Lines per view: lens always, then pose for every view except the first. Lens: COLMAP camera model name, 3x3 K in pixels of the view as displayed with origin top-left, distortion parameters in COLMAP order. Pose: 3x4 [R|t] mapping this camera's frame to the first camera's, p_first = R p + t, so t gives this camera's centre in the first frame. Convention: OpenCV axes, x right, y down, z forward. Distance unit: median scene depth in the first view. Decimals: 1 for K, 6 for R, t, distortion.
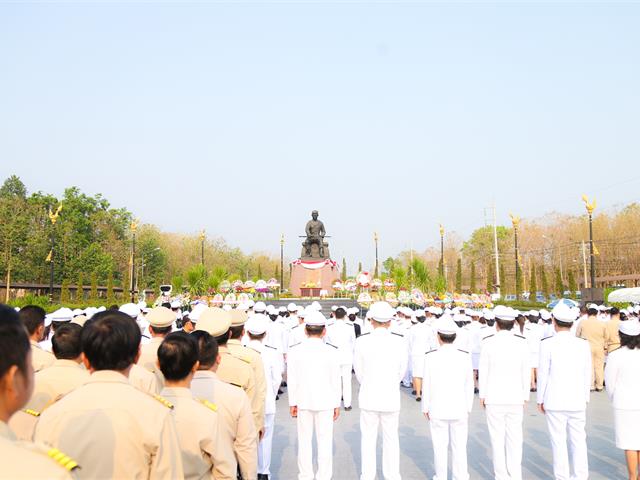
lens RADIAL K [[1030.7, 0, 320.0], [0, 1030.7, 240.0], [0, 0, 1]] dist [0.175886, 0.134190]
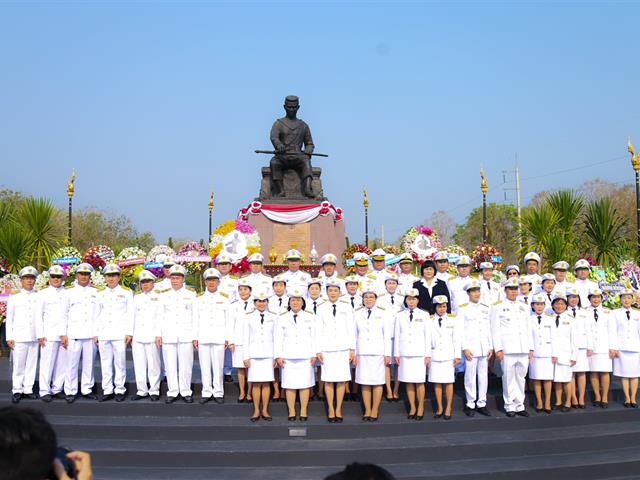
lens RADIAL K [[1030.7, 0, 320.0], [0, 1030.7, 240.0], [0, 0, 1]] dist [0.175886, 0.134190]
pose [[0.997180, 0.010949, 0.074242, -0.025066], [-0.010516, 0.999925, -0.006222, 0.036127], [-0.074305, 0.005424, 0.997221, 0.559245]]
